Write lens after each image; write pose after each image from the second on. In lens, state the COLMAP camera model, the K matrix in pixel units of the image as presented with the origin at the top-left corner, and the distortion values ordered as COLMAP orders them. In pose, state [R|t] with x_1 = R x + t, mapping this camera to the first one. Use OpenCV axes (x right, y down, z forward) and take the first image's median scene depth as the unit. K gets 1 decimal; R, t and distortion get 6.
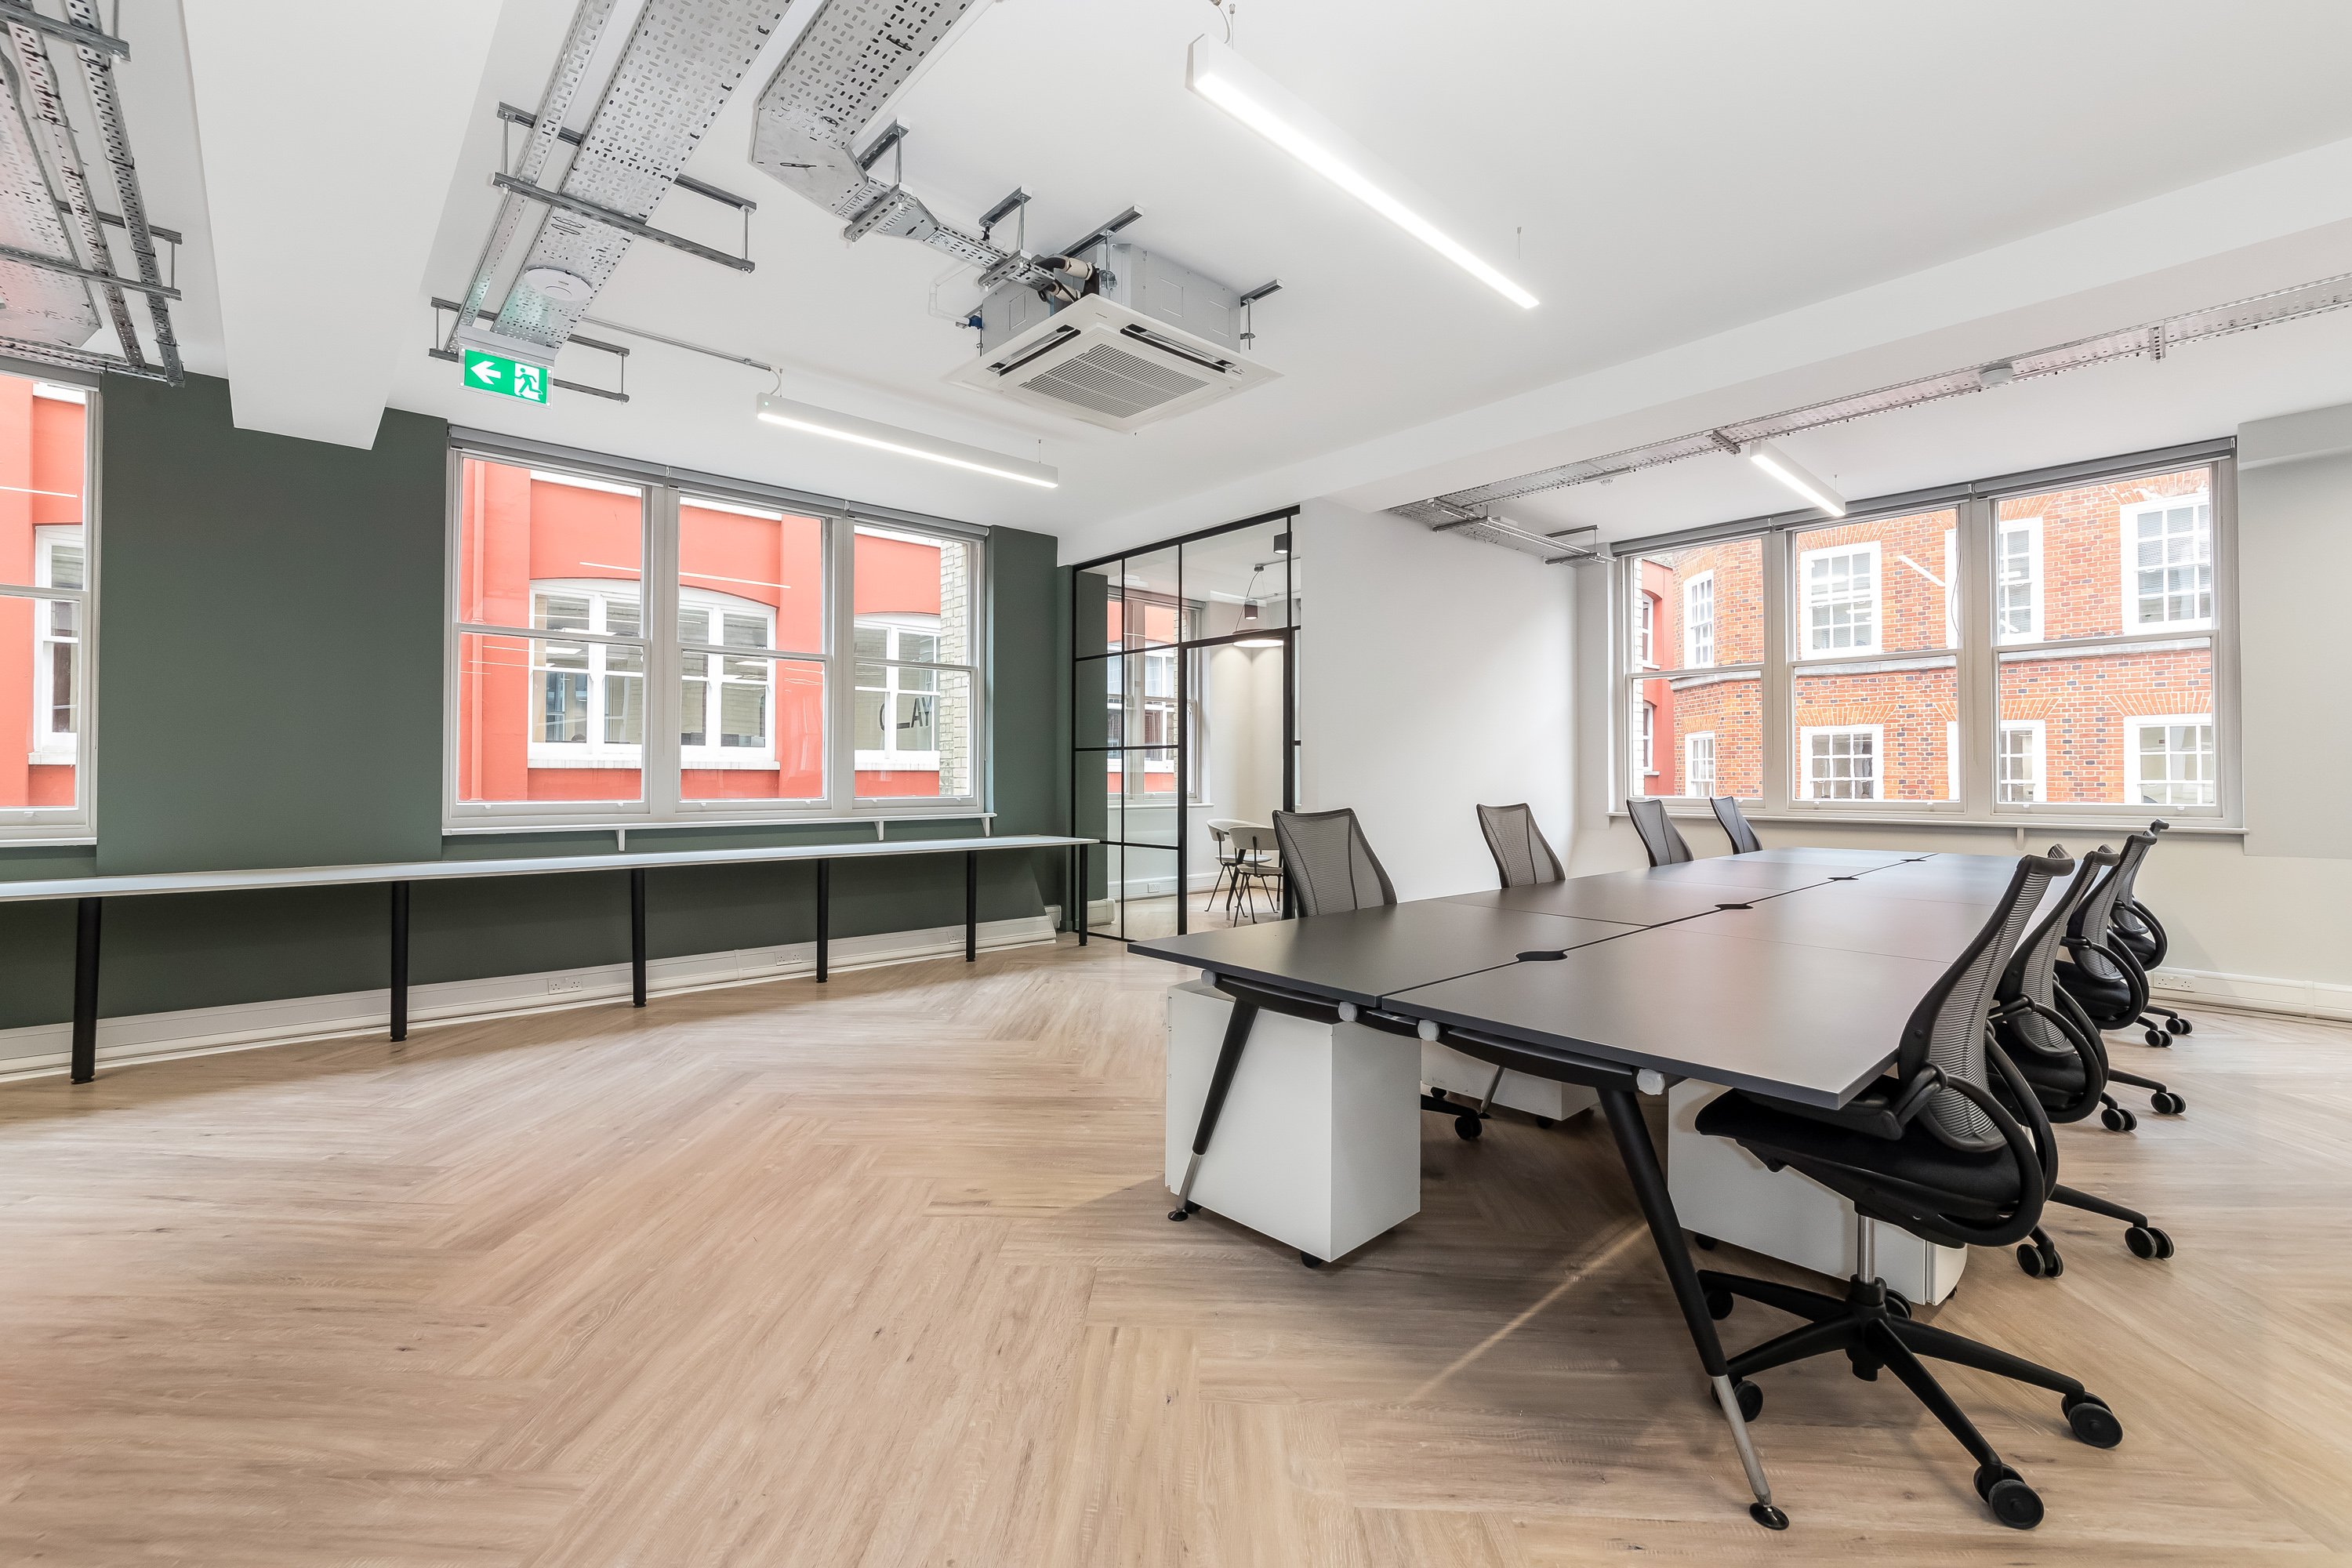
lens RADIAL K [[942.3, 0, 1133.5], [0, 942.3, 780.8], [0, 0, 1]] dist [0.002736, 0.000893]
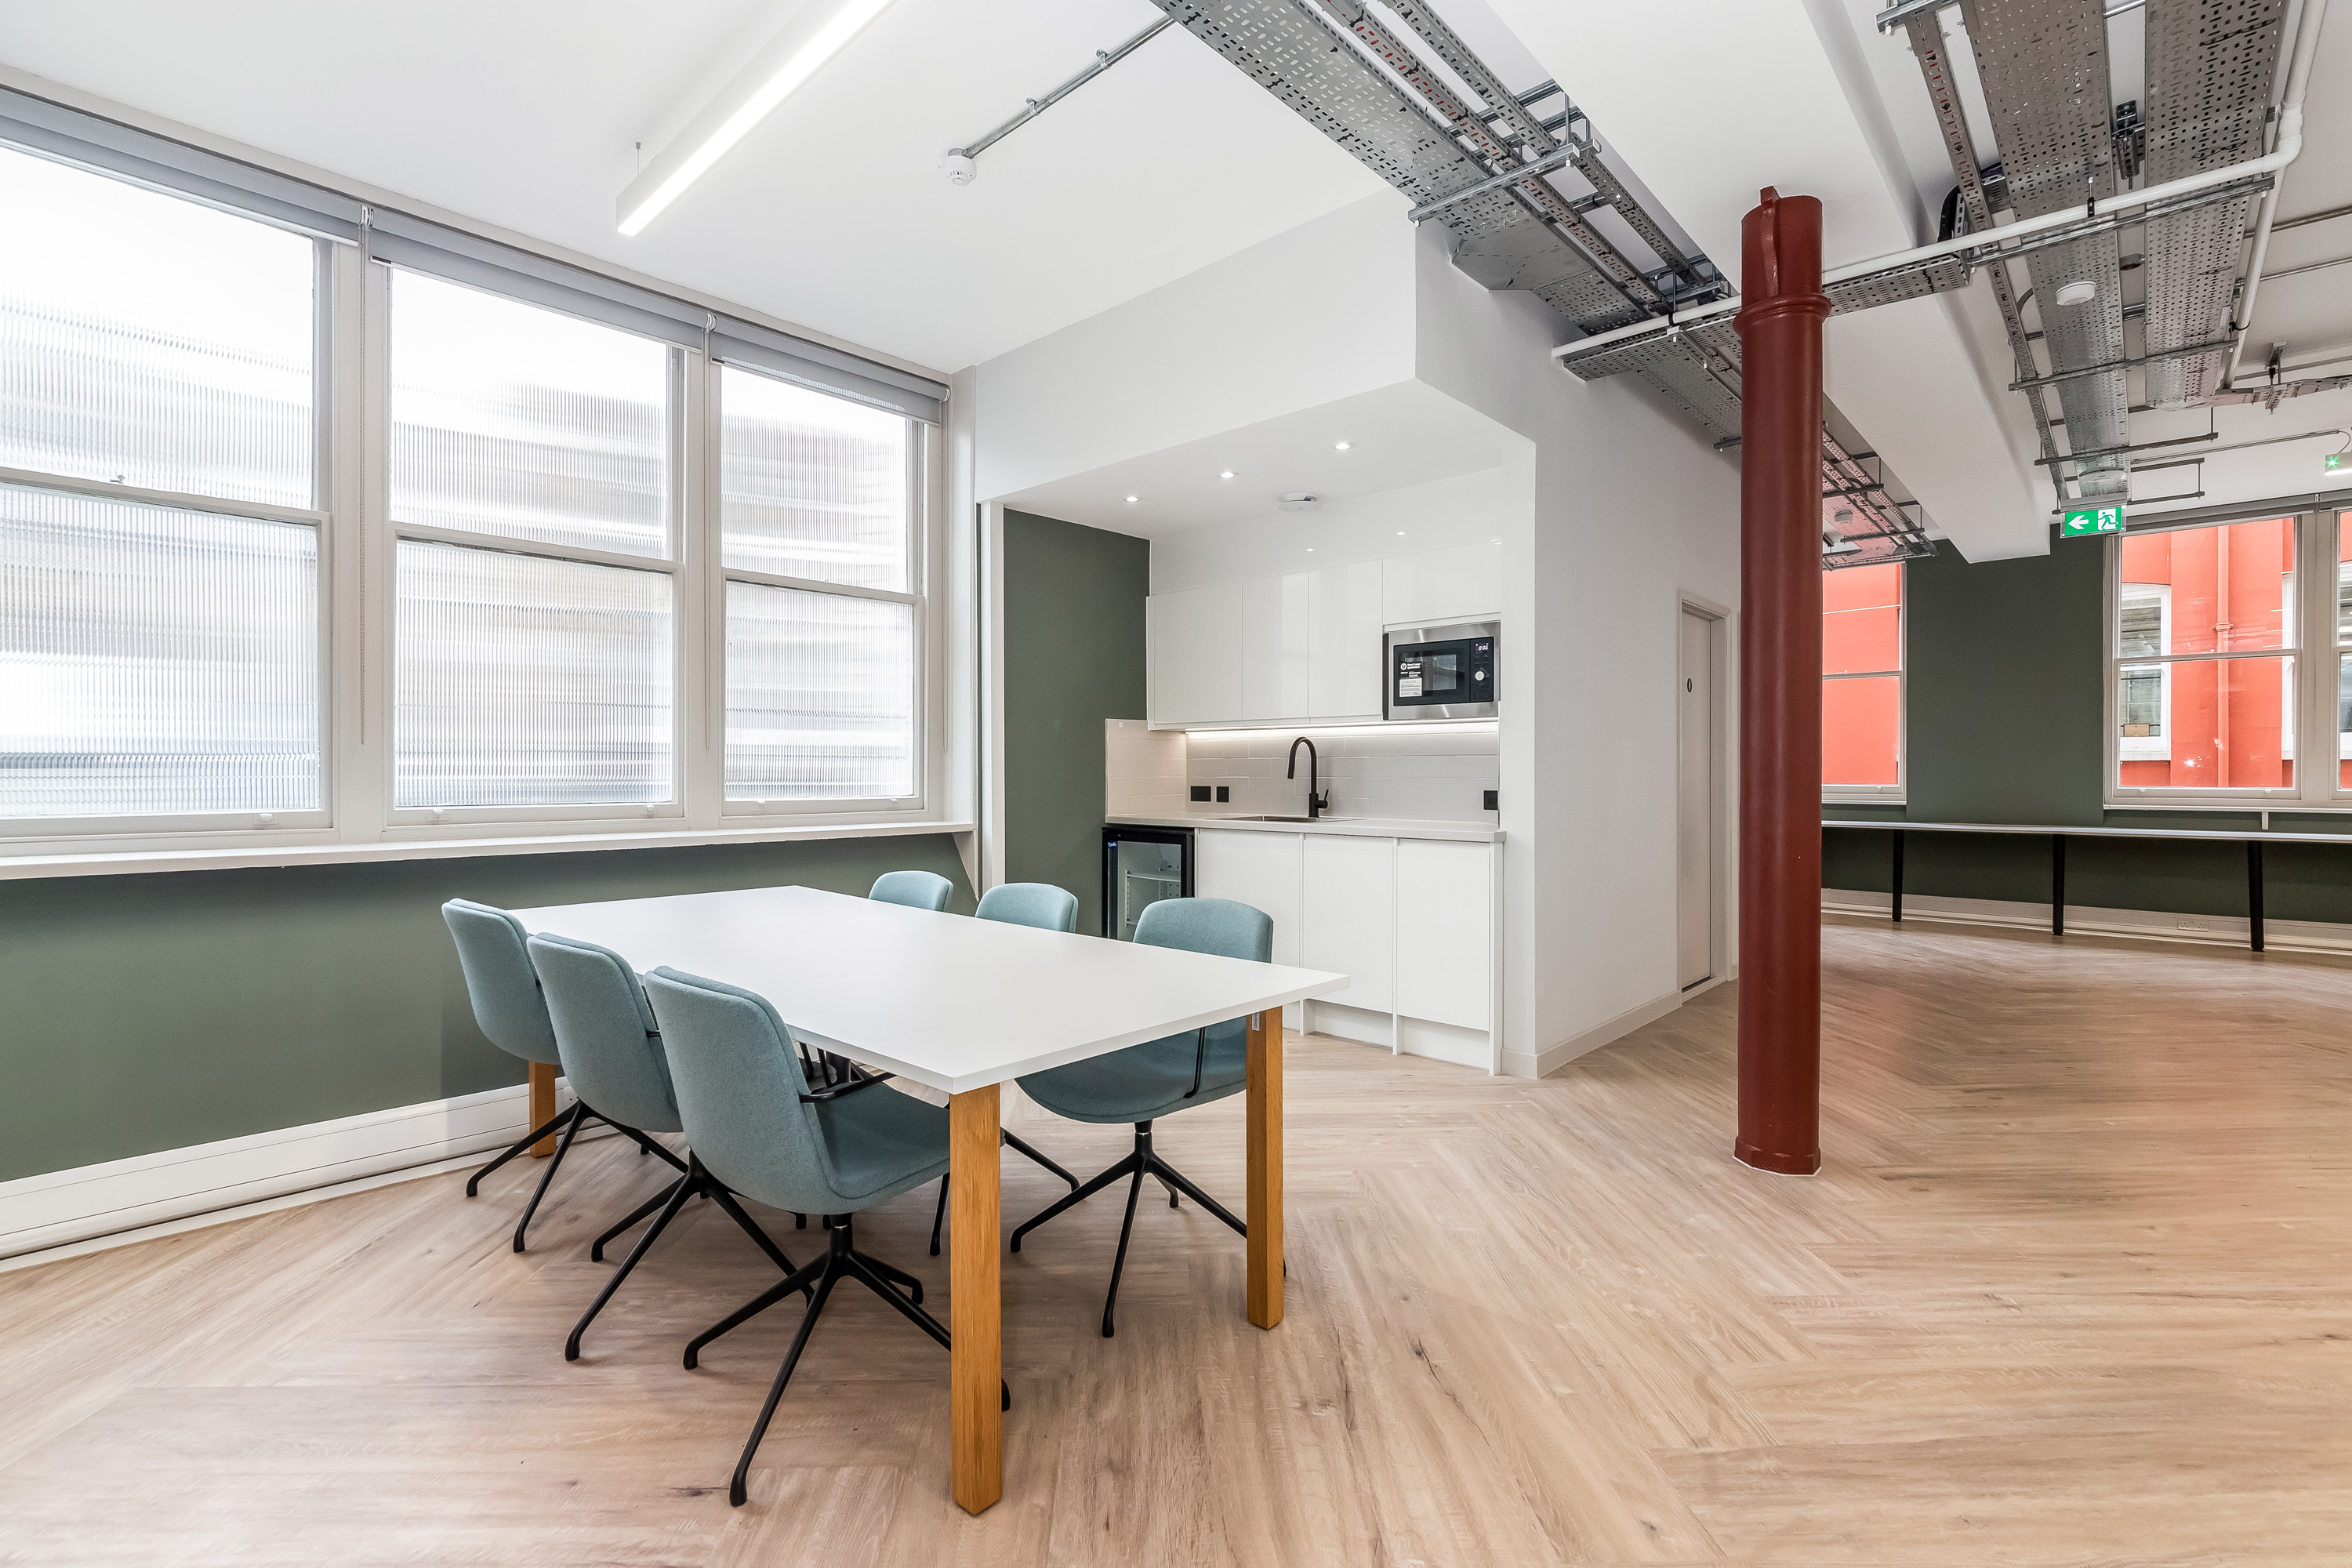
lens RADIAL K [[1058.4, 0, 1157.4], [0, 1058.4, 770.8], [0, 0, 1]] dist [-0.004291, 0.002116]
pose [[0.080750, -0.001004, -0.996734, 0.666666], [-0.002800, 0.999995, -0.001234, 0.005390], [0.996730, 0.002891, 0.080746, -0.493303]]
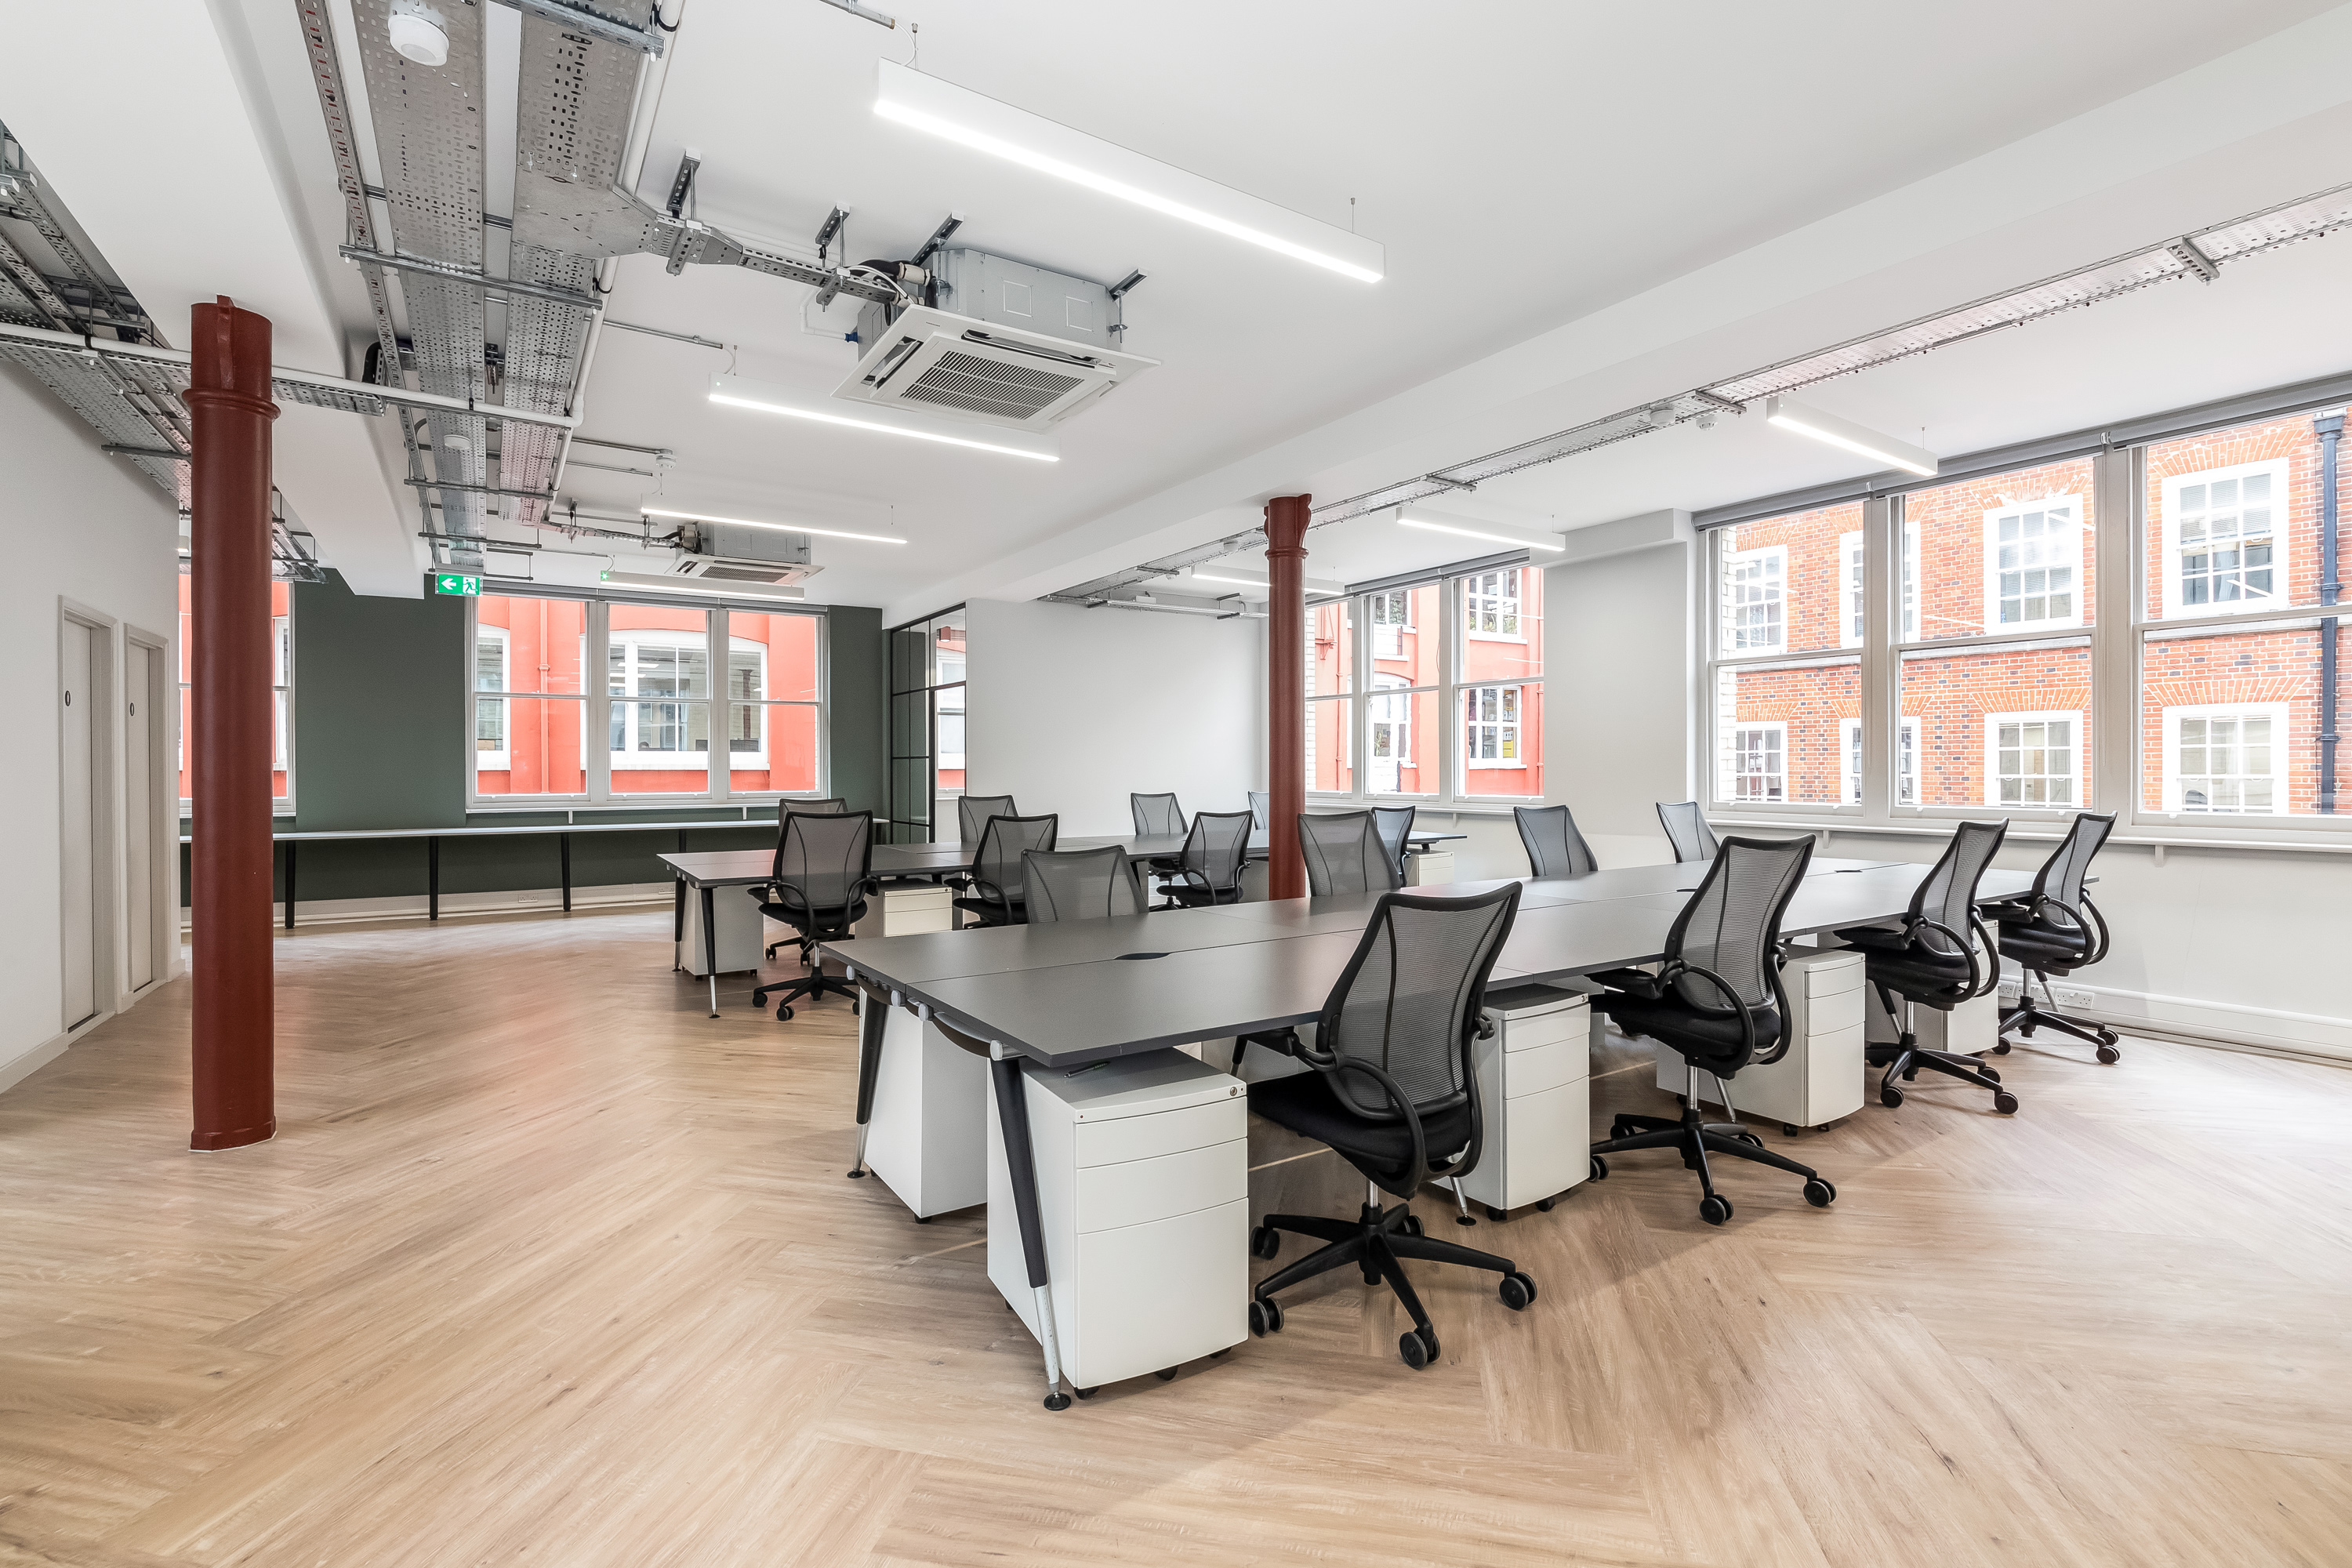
lens RADIAL K [[1058.4, 0, 1175.6], [0, 1058.4, 779.4], [0, 0, 1]] dist [-0.004291, 0.002116]
pose [[0.987185, -0.002432, -0.159564, 0.800438], [0.003282, 0.999982, 0.005062, -0.009635], [0.159549, -0.005521, 0.987175, -0.658756]]
